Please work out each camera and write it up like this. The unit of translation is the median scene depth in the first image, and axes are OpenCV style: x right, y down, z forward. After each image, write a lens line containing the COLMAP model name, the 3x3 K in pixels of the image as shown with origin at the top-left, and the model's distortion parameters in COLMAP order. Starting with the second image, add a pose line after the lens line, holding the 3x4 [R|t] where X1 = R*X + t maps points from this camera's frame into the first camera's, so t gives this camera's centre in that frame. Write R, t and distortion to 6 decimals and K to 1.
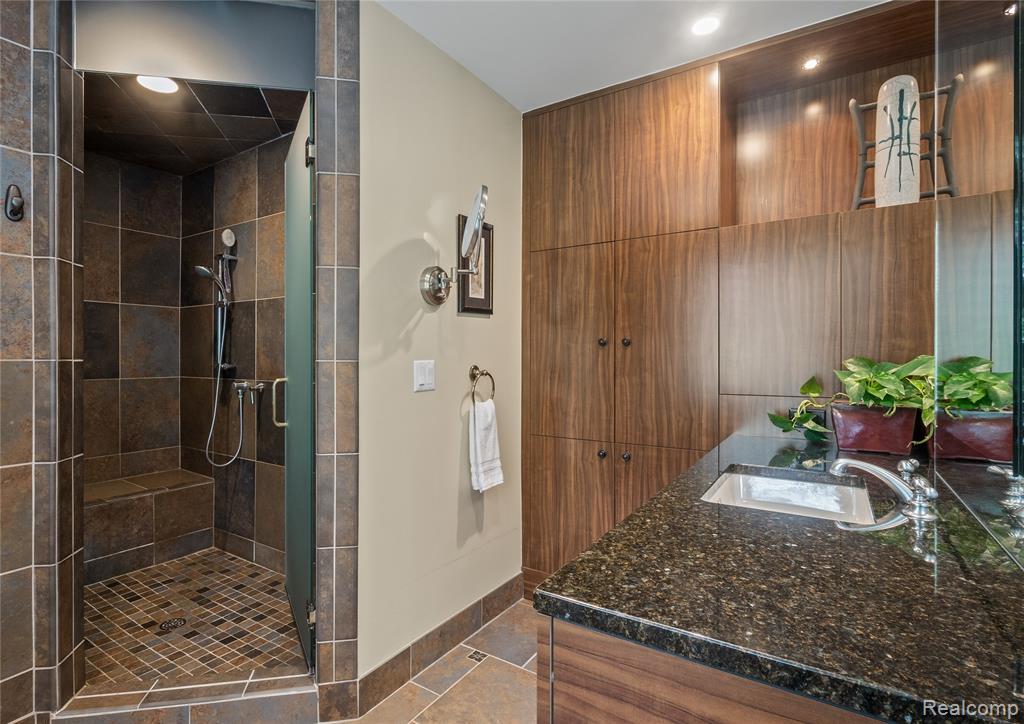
lens RADIAL K [[530.5, 0, 511.1], [0, 530.5, 362.0], [0, 0, 1]] dist [0.005139, -0.001410]
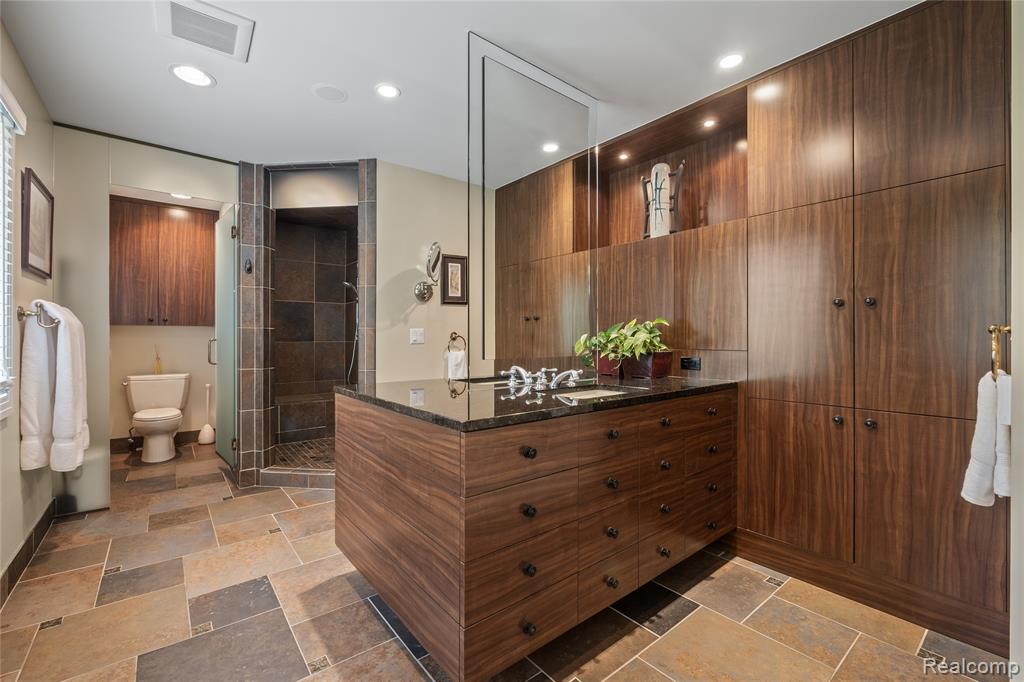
lens RADIAL K [[425.5, 0, 512.1], [0, 425.5, 339.0], [0, 0, 1]] dist [-0.000329, -0.000754]
pose [[0.959720, 0.001786, -0.280952, 0.642360], [-0.002088, 0.999998, -0.000775, 0.036879], [0.280950, 0.001331, 0.959721, -0.453582]]
